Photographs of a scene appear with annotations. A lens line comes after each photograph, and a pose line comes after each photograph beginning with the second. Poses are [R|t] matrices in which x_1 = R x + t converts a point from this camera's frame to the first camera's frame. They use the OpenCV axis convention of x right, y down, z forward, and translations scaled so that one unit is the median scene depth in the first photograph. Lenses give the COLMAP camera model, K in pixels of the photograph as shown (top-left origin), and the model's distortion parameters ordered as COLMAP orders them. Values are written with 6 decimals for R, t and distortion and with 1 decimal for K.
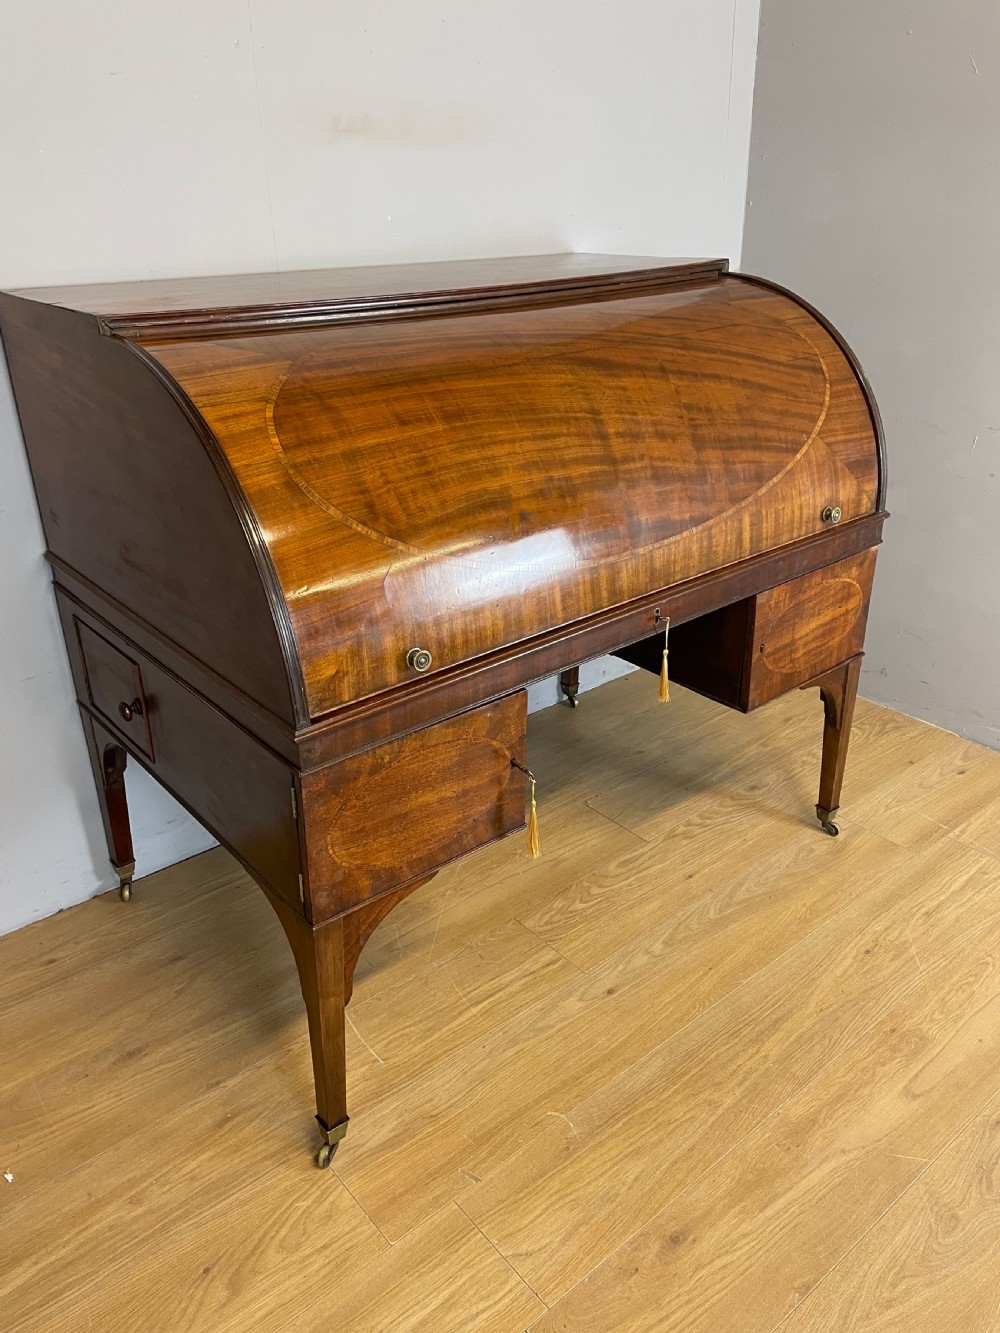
lens RADIAL K [[1004.3, 0, 501.9], [0, 1004.3, 661.5], [0, 0, 1]] dist [0.095130, -0.118397]
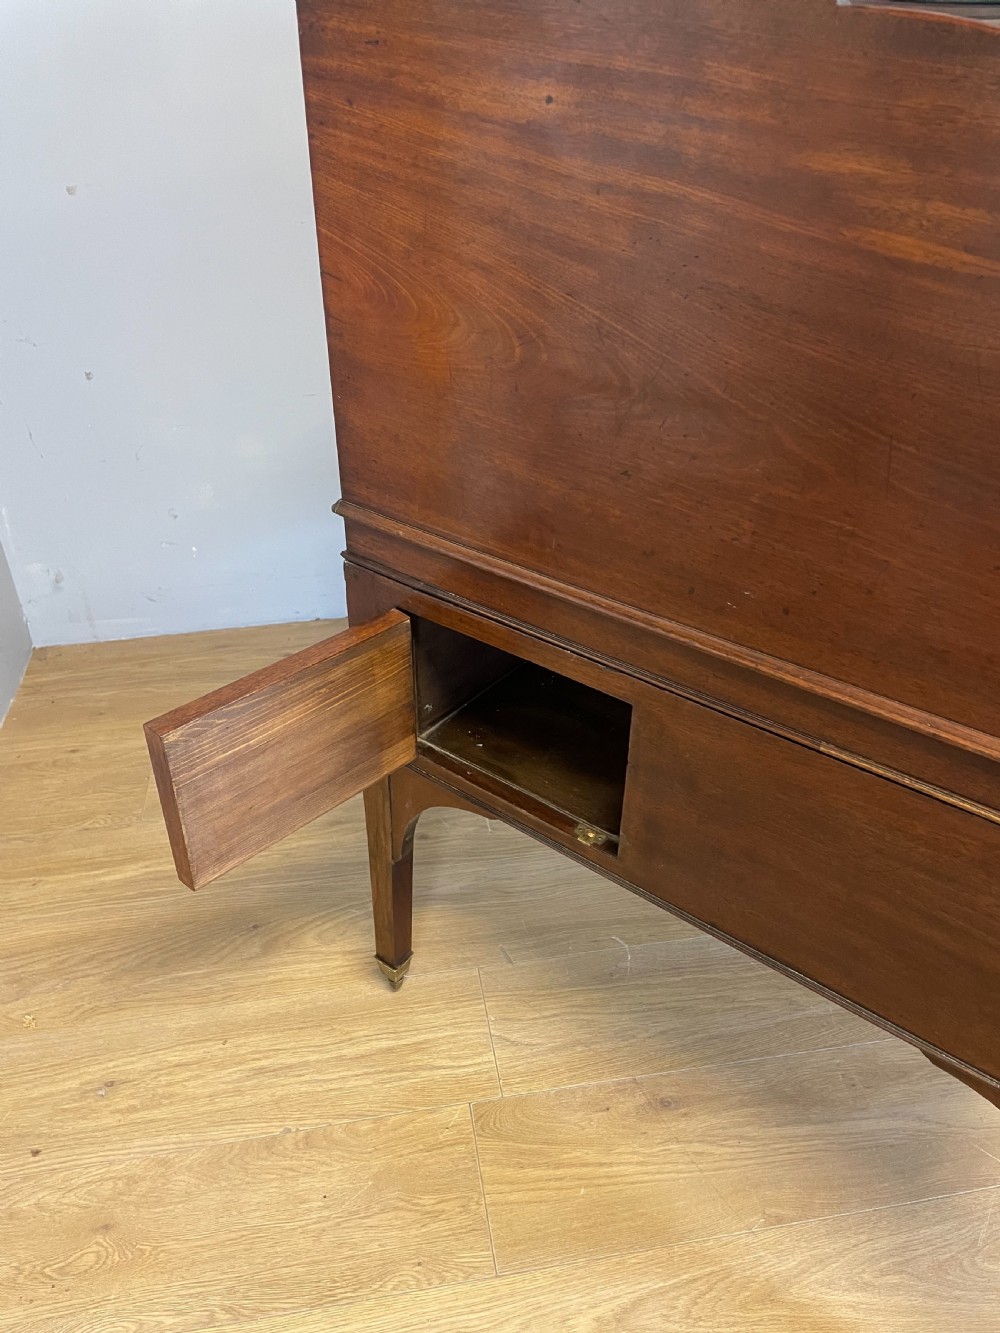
lens RADIAL K [[1004.3, 0, 490.9], [0, 1004.3, 660.0], [0, 0, 1]] dist [0.095130, -0.118397]
pose [[0.860322, 0.277928, -0.427320, 0.274958], [-0.215768, 0.958038, 0.188701, 0.048601], [0.461834, -0.070141, 0.884189, 0.144140]]
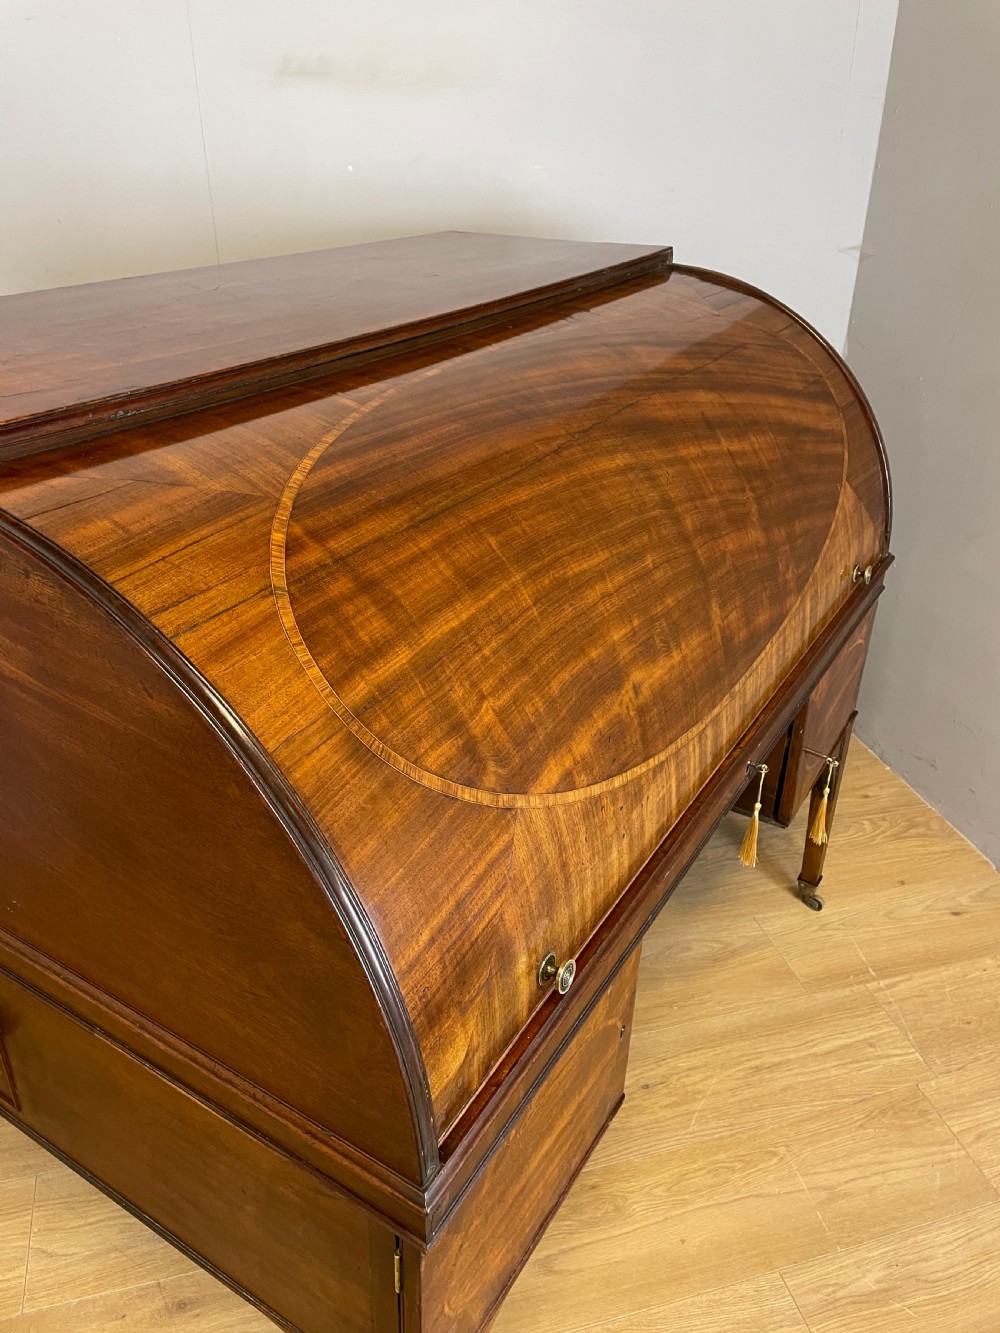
lens RADIAL K [[1004.3, 0, 503.3], [0, 1004.3, 653.9], [0, 0, 1]] dist [0.095130, -0.118397]
pose [[0.913862, 0.215096, -0.344369, 0.557822], [-0.195493, 0.976463, 0.091123, -0.142701], [0.355863, -0.015952, 0.934402, 0.210304]]
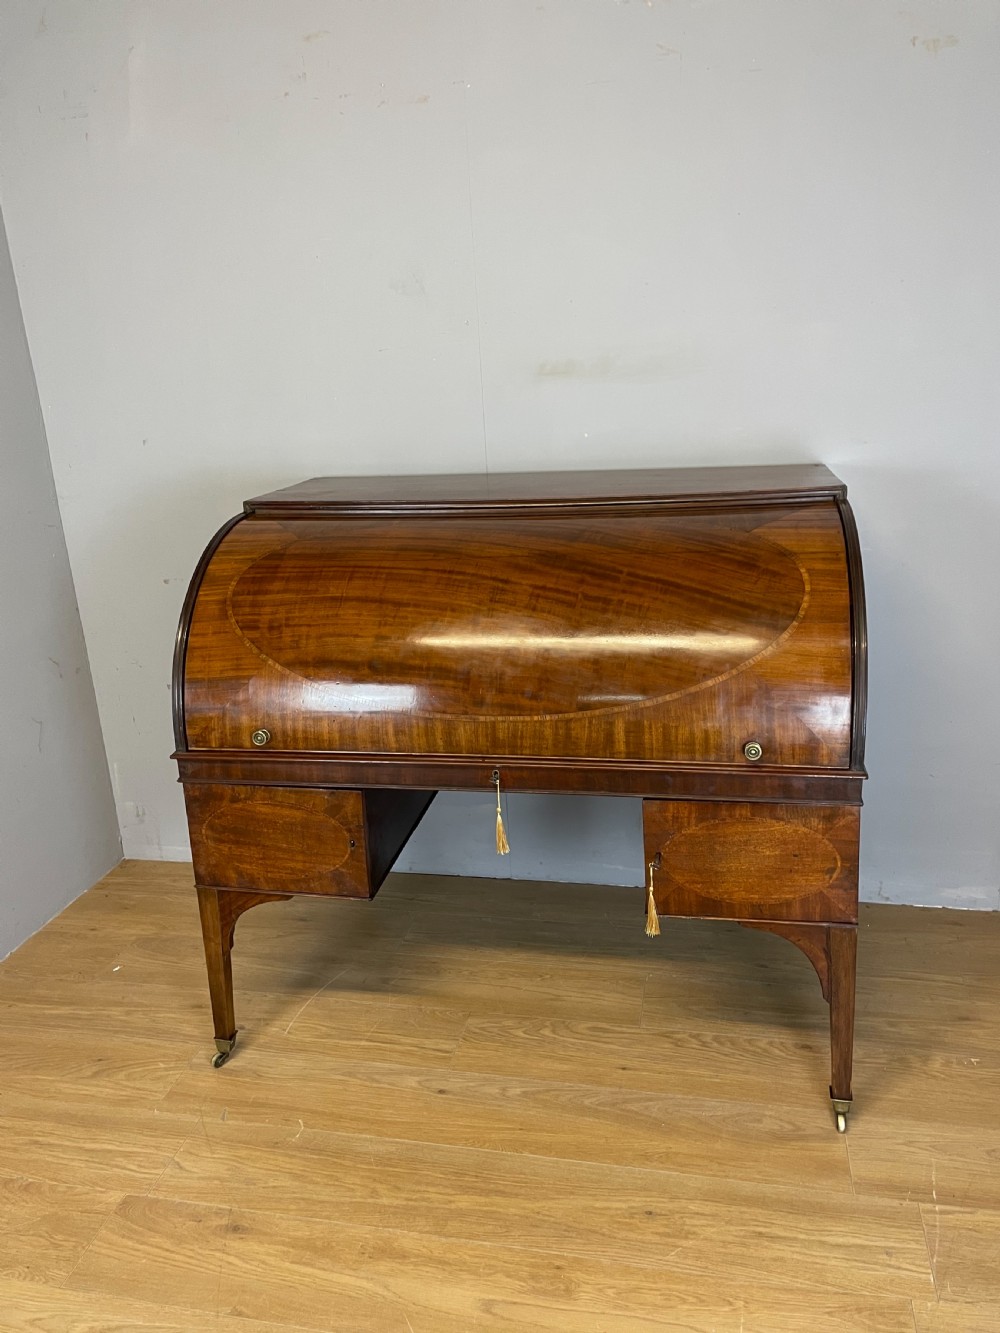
lens RADIAL K [[1004.3, 0, 509.1], [0, 1004.3, 664.1], [0, 0, 1]] dist [0.095130, -0.118397]
pose [[0.620472, 0.210558, -0.755433, 1.055607], [-0.299936, 0.953760, 0.019486, -0.206945], [0.724605, 0.214492, 0.654936, 0.227315]]
